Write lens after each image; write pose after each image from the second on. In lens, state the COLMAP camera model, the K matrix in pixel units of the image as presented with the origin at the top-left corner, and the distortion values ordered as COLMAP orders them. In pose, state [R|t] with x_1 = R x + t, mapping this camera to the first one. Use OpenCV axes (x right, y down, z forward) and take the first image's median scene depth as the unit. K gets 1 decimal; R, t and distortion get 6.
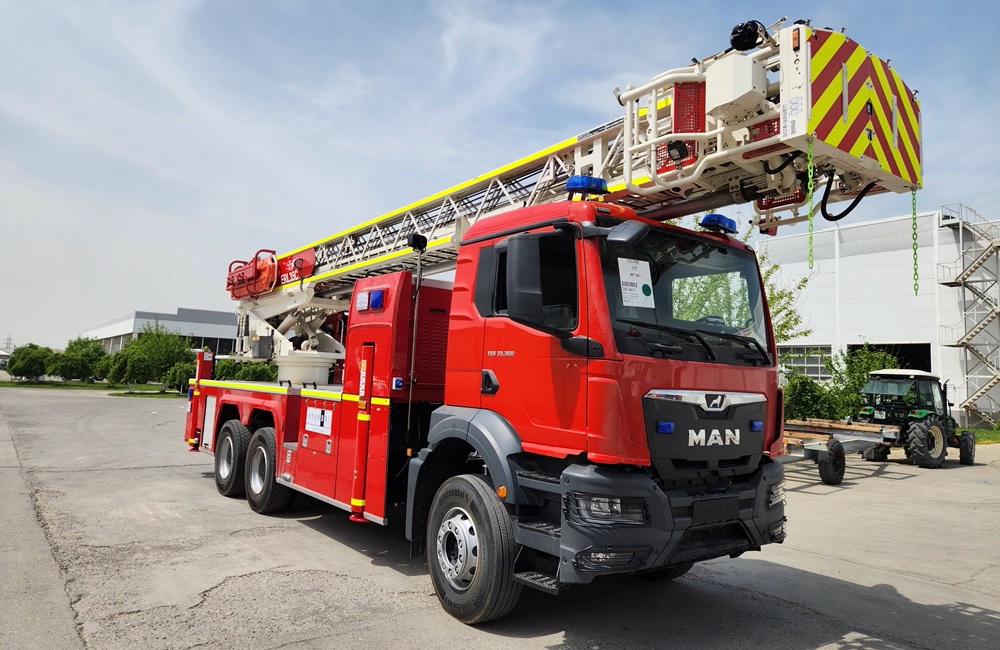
lens RADIAL K [[696.5, 0, 501.4], [0, 696.5, 299.1], [0, 0, 1]] dist [0.070991, 0.000353]
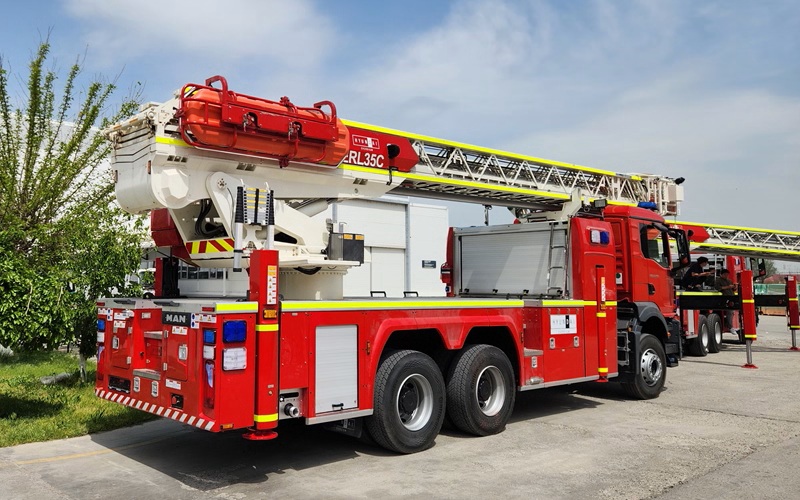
lens RADIAL K [[698.6, 0, 397.7], [0, 698.6, 230.6], [0, 0, 1]] dist [0.050616, -0.004410]
pose [[-0.129523, 0.044643, 0.990571, -1.706951], [-0.124599, 0.990335, -0.060924, 0.141164], [-0.983717, -0.131315, -0.122709, 1.707218]]
